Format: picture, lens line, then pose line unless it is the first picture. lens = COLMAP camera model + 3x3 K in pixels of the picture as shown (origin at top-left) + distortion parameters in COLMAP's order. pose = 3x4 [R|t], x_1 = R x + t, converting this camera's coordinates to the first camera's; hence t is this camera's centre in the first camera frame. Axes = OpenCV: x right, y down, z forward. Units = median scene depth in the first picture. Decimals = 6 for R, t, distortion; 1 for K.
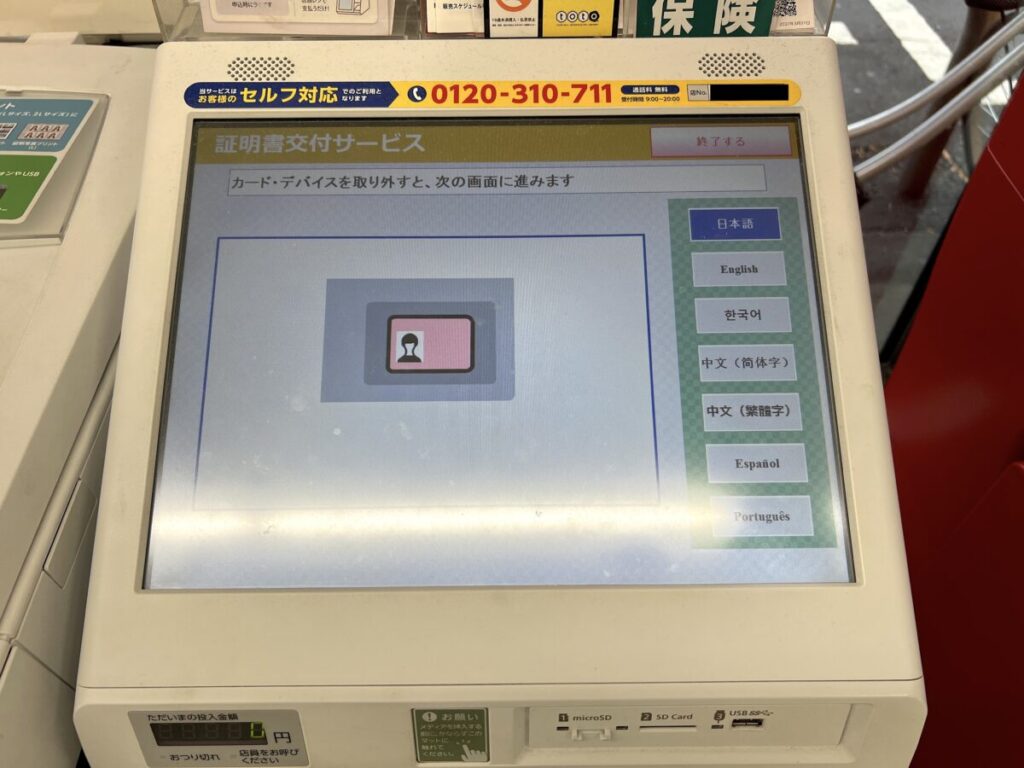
lens RADIAL K [[794.5, 0, 511.4], [0, 794.5, 382.4], [0, 0, 1]] dist [0.013471, -0.034445]
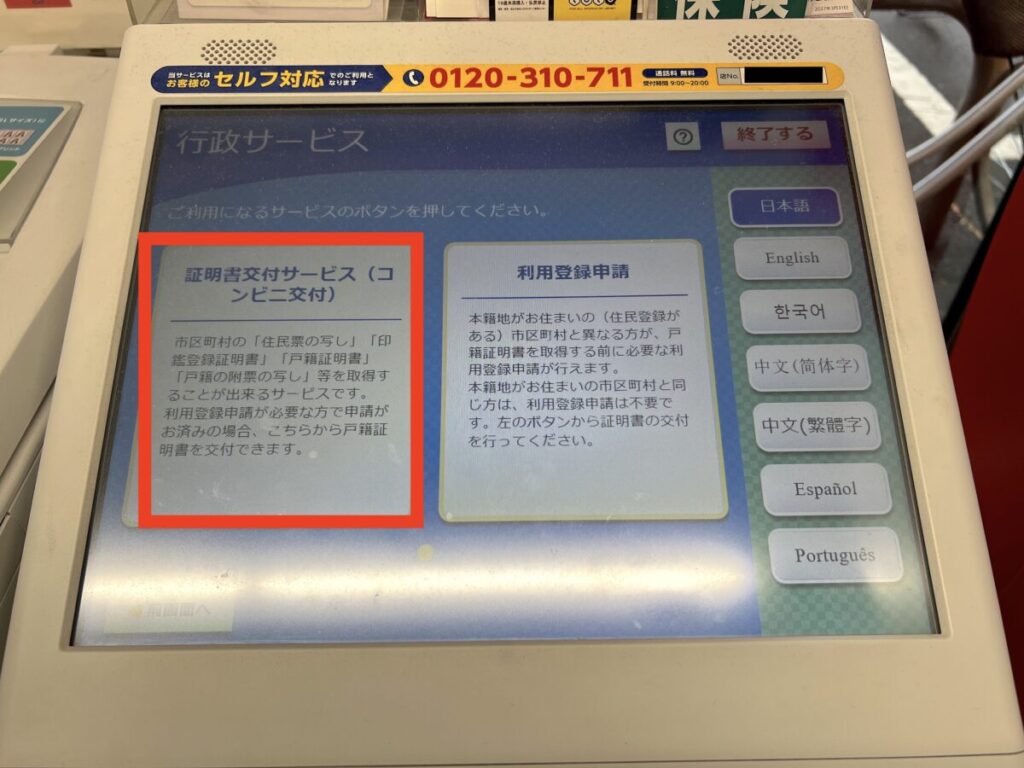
lens RADIAL K [[794.5, 0, 523.2], [0, 794.5, 384.1], [0, 0, 1]] dist [0.013471, -0.034445]
pose [[0.999983, -0.003168, 0.004831, -0.001280], [0.003526, 0.997106, -0.075941, 0.046933], [-0.004577, 0.075957, 0.997101, 0.138749]]
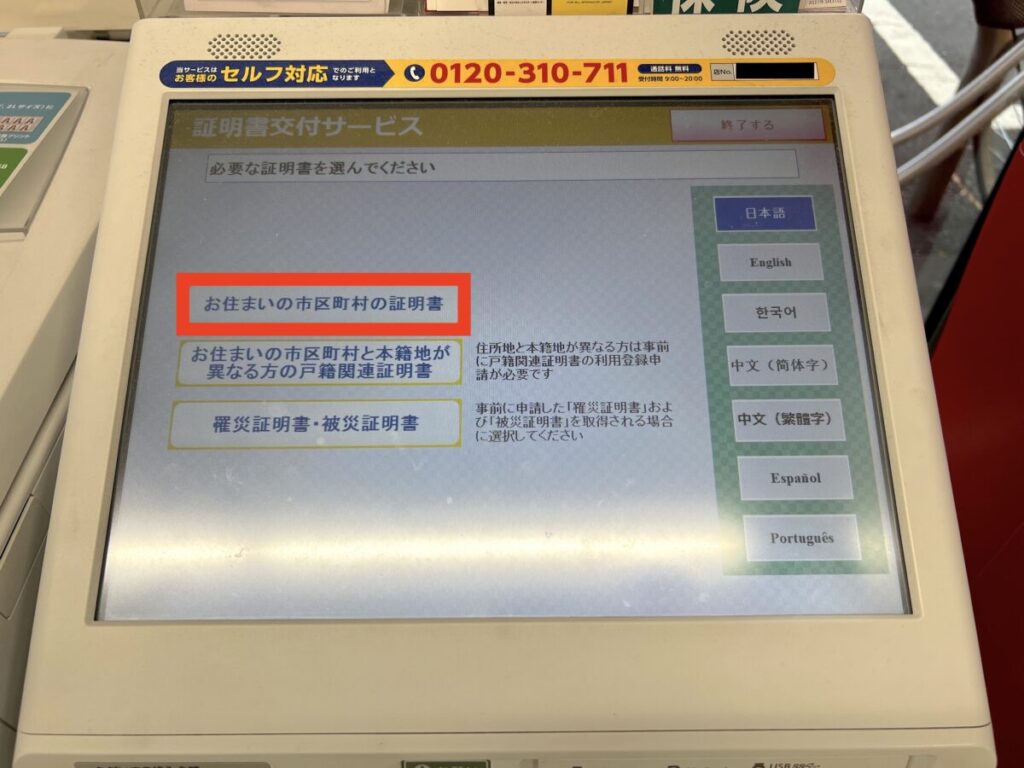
lens RADIAL K [[794.5, 0, 515.9], [0, 794.5, 382.0], [0, 0, 1]] dist [0.013471, -0.034445]
pose [[0.999999, 0.001008, -0.001102, -0.000861], [-0.001048, 0.999327, -0.036659, 0.025204], [0.001065, 0.036660, 0.999327, 0.100795]]
